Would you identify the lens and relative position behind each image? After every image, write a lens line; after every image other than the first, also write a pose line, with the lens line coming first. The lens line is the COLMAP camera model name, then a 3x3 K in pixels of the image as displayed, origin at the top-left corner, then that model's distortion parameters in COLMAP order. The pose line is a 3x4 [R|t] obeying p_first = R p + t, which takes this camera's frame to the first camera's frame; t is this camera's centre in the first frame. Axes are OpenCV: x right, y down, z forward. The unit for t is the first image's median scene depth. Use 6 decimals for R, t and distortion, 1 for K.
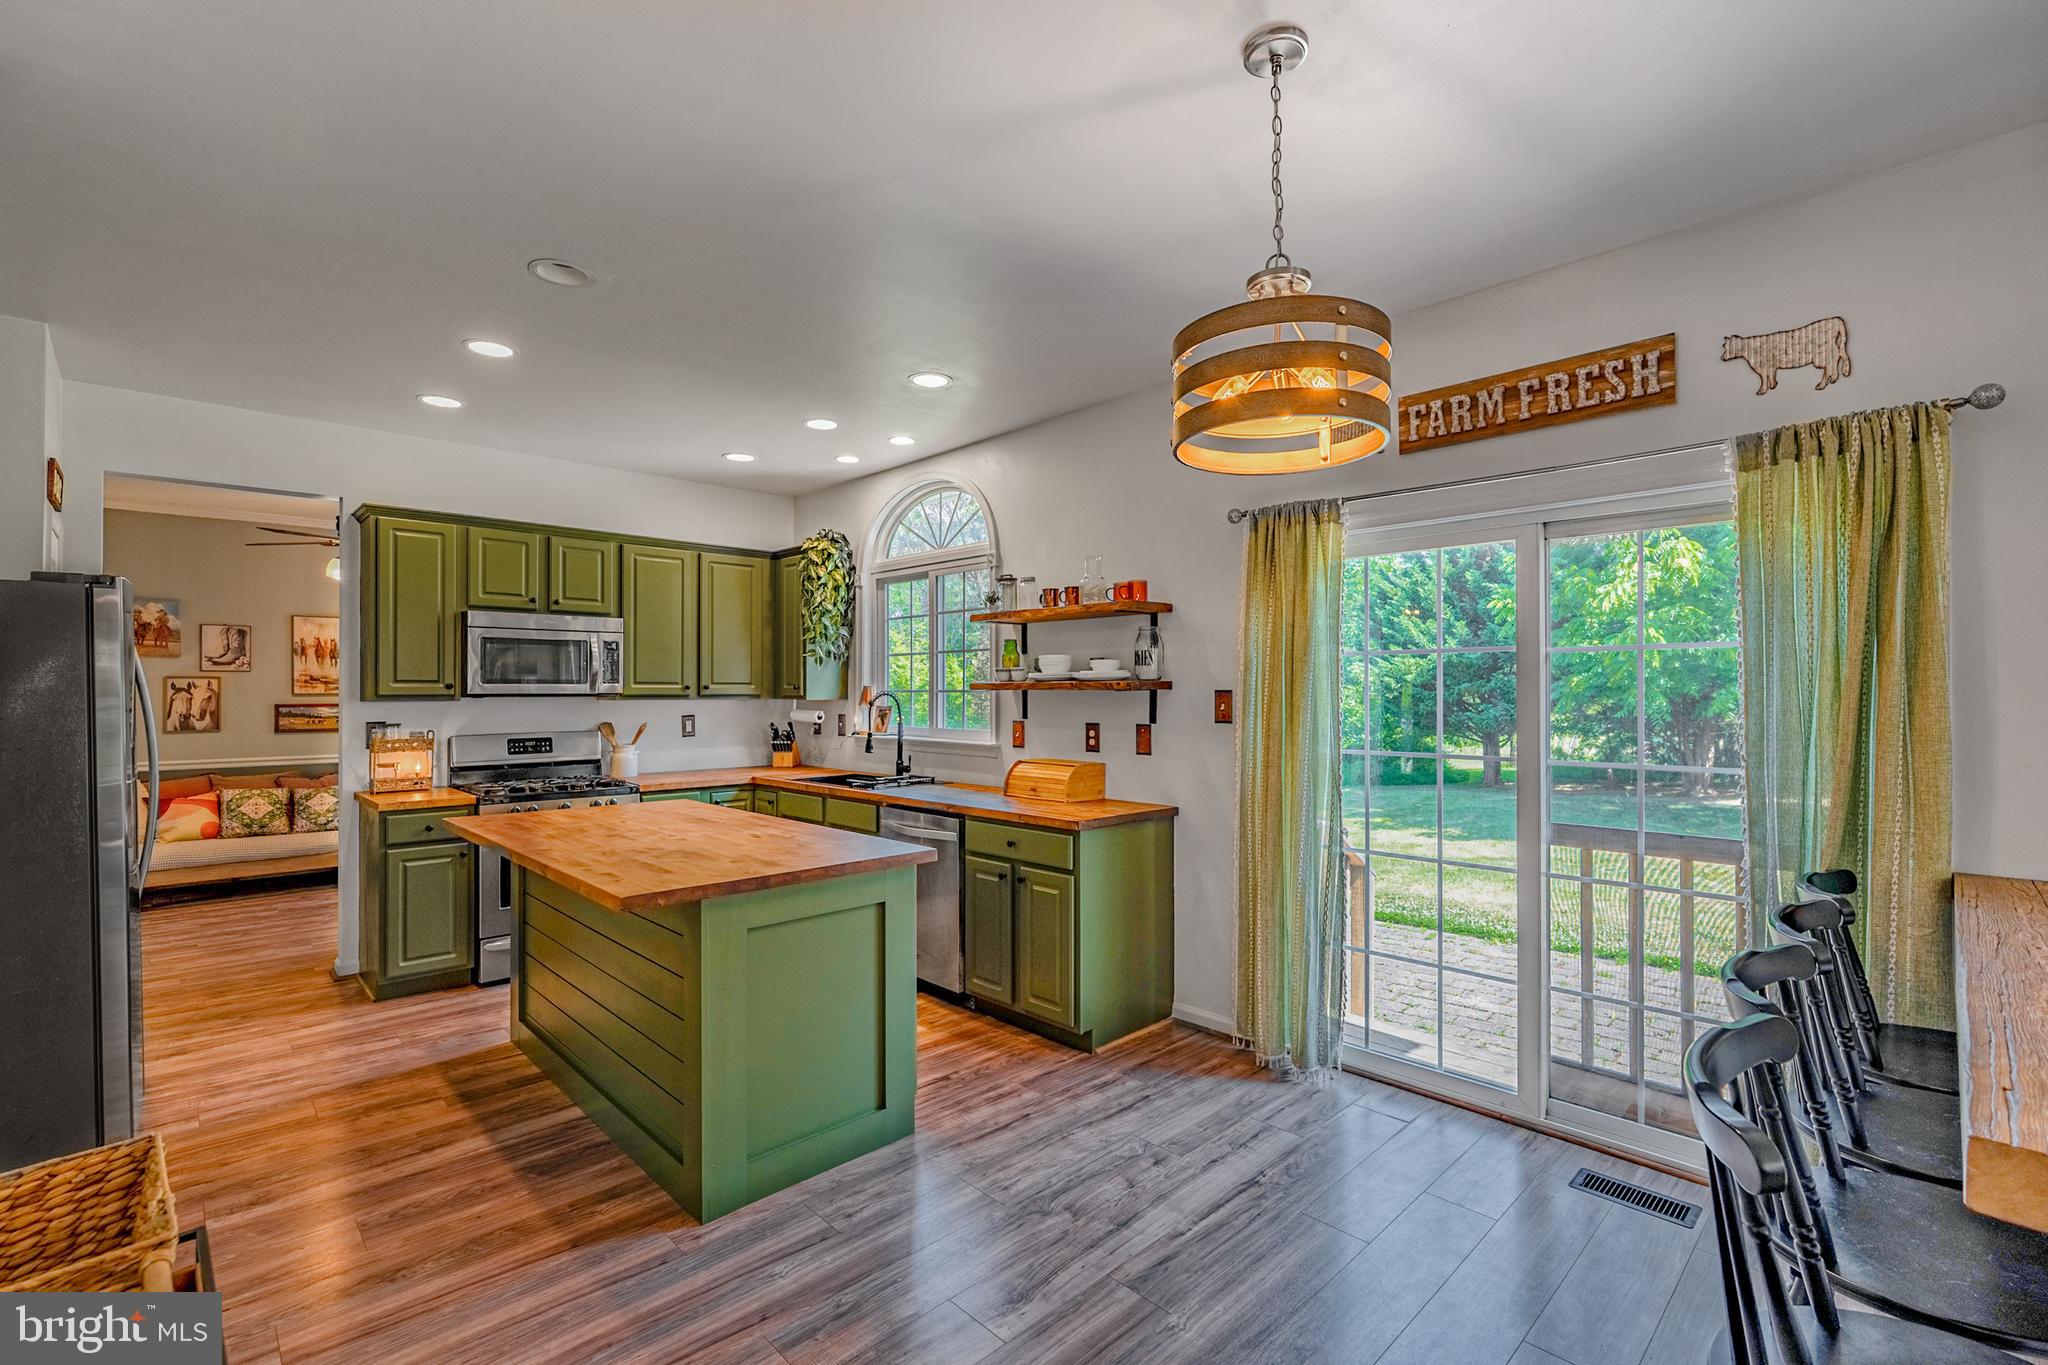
lens RADIAL K [[910.4, 0, 1000.3], [0, 910.4, 694.4], [0, 0, 1]] dist [-0.004481, 0.002658]
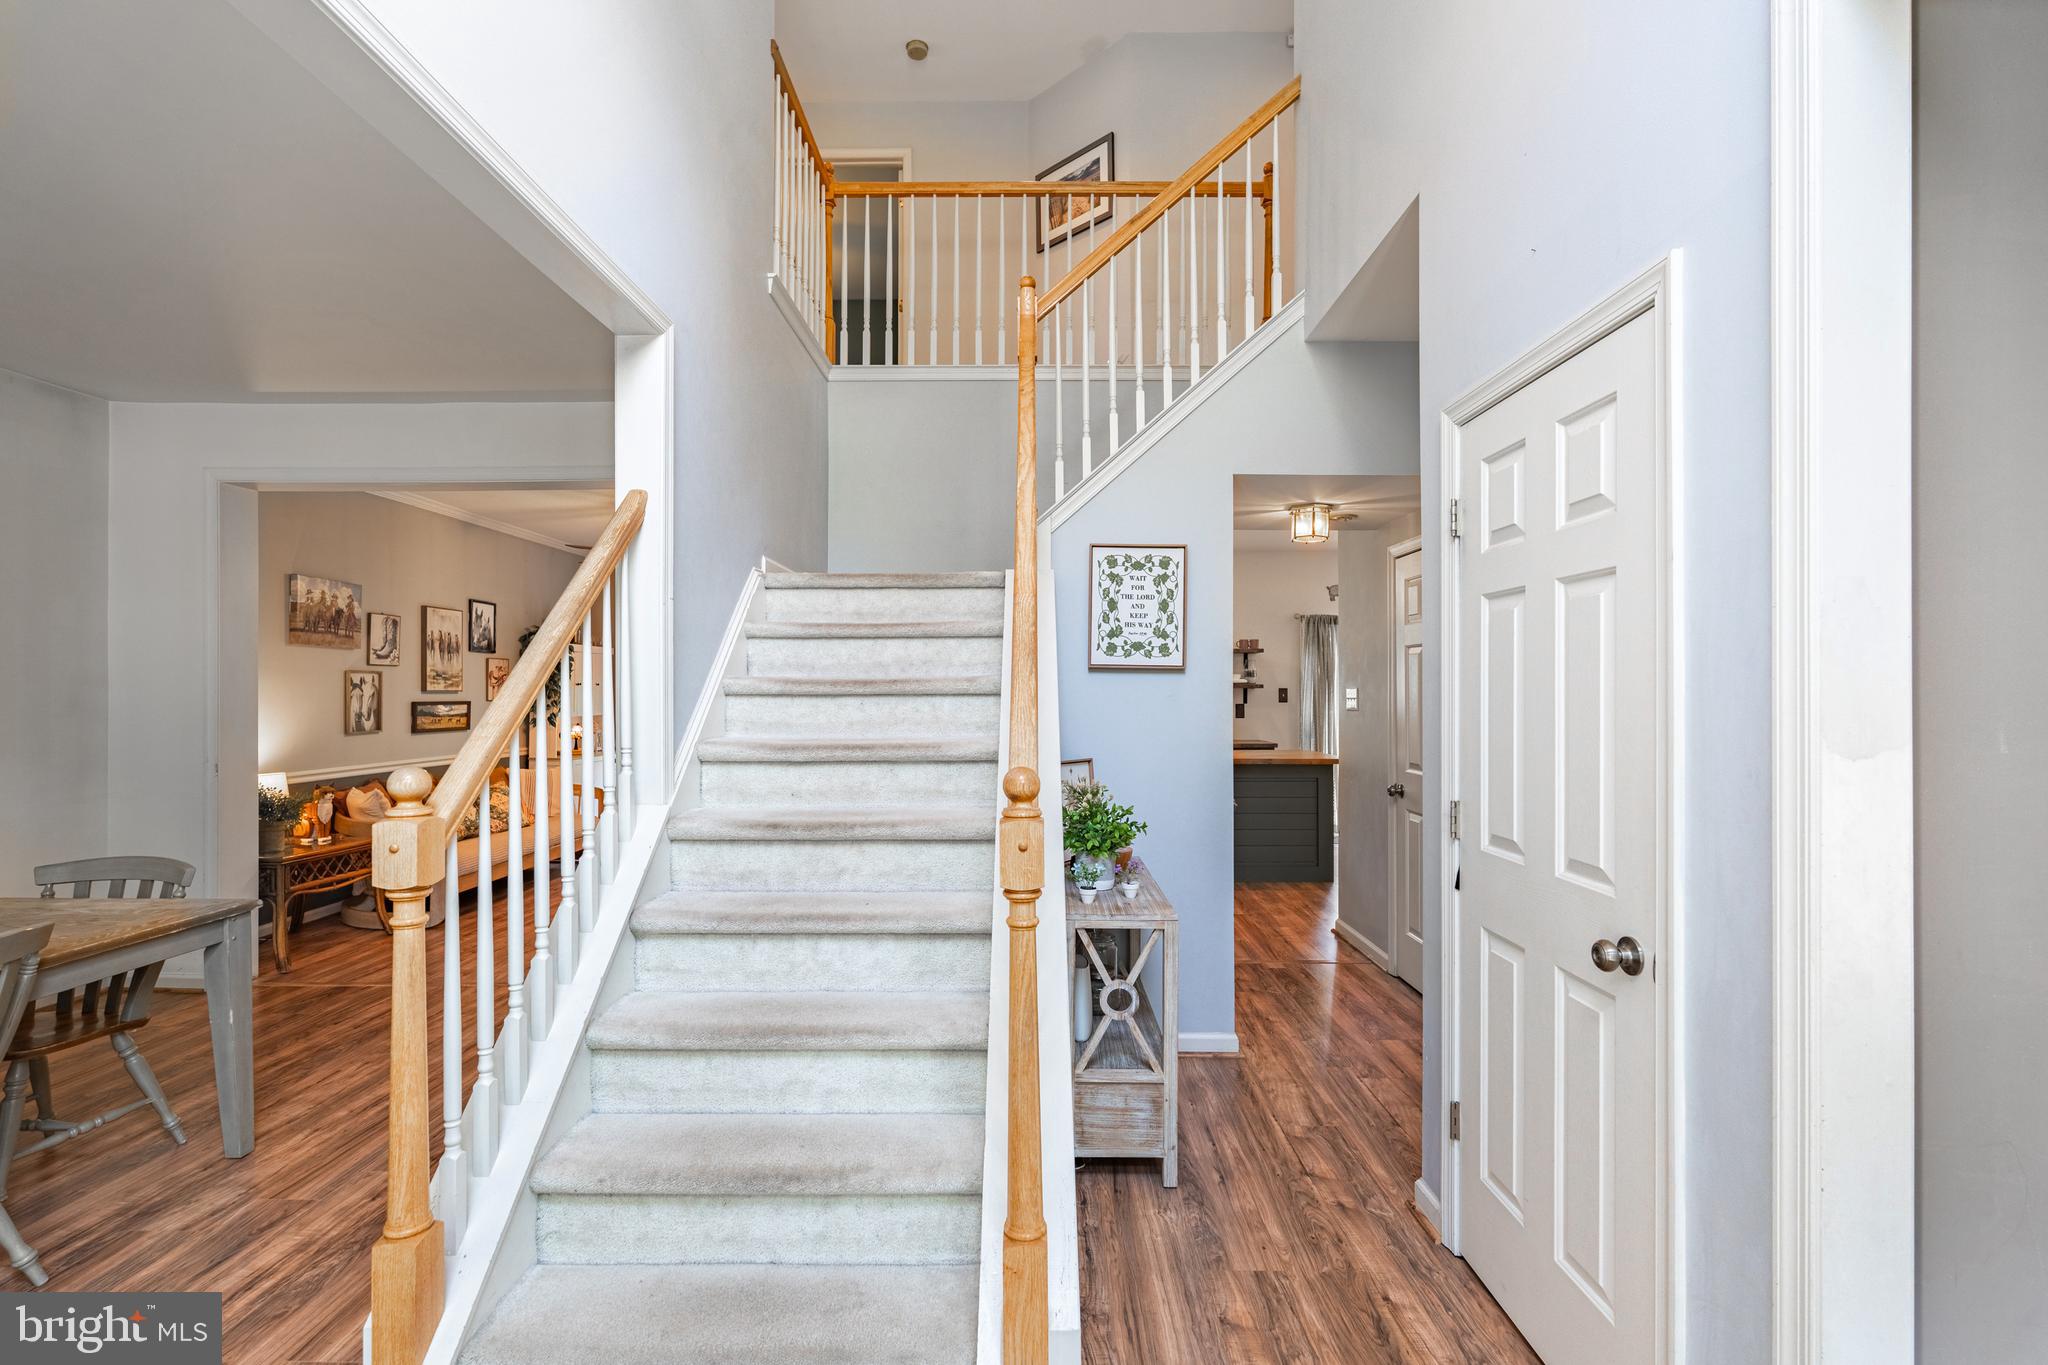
lens RADIAL K [[910.4, 0, 1023.9], [0, 910.4, 695.1], [0, 0, 1]] dist [-0.004481, 0.002658]
pose [[0.692140, -0.001953, 0.721761, -1.489082], [0.002991, 0.999996, -0.000163, 0.008285], [-0.721757, 0.002271, 0.692143, -0.118977]]
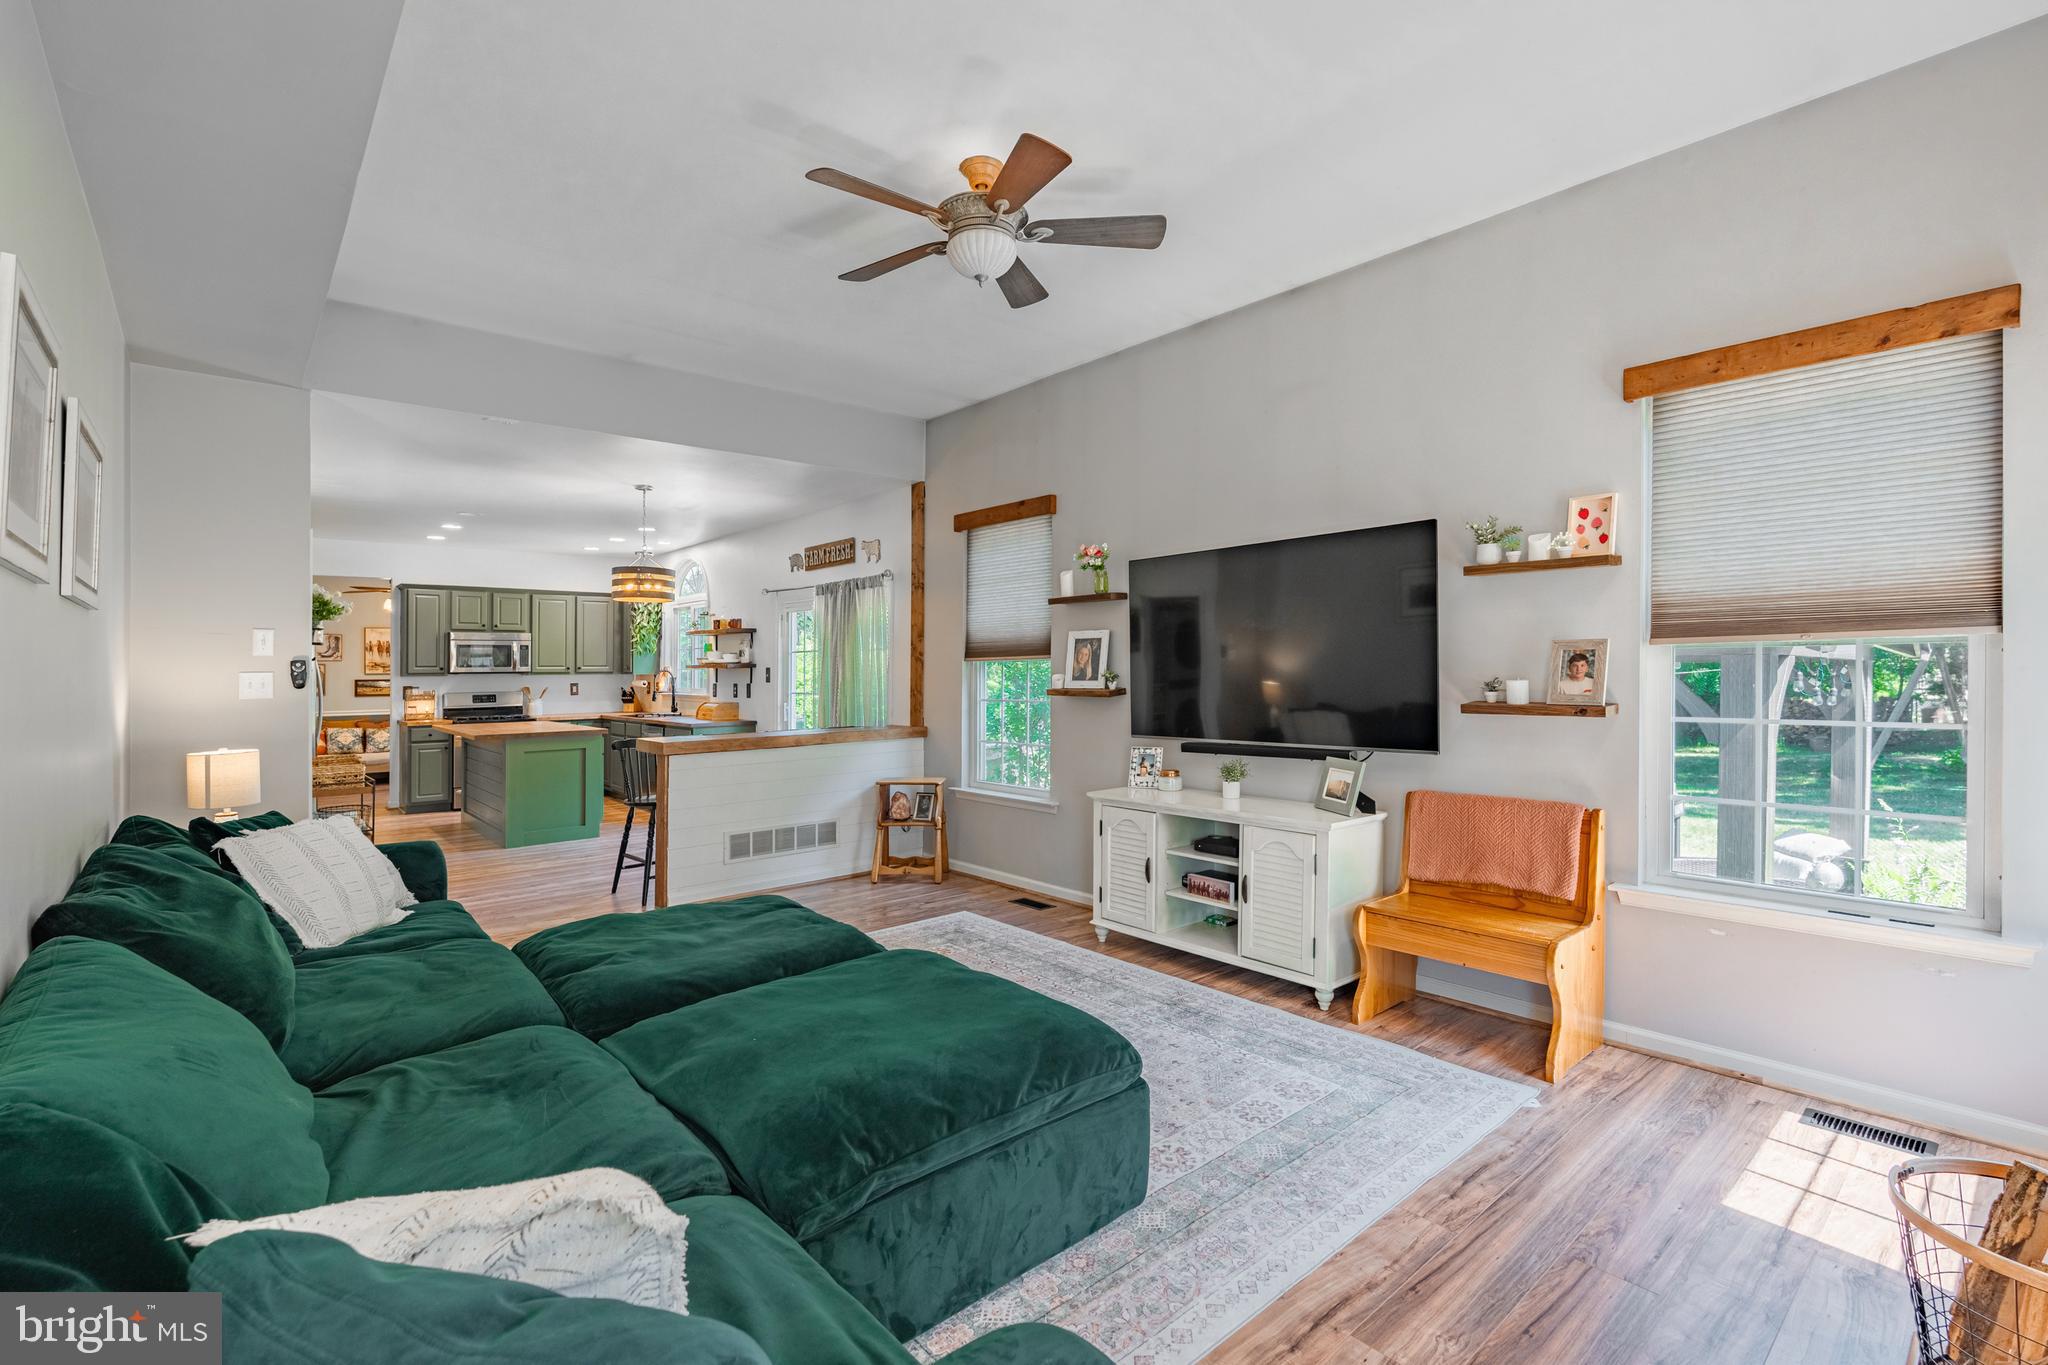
lens RADIAL K [[910.4, 0, 993.8], [0, 910.4, 660.0], [0, 0, 1]] dist [-0.004481, 0.002658]
pose [[0.998797, -0.008129, -0.048348, 0.703701], [0.007415, 0.999861, -0.014928, 0.011139], [0.048462, 0.014551, 0.998719, -0.943184]]
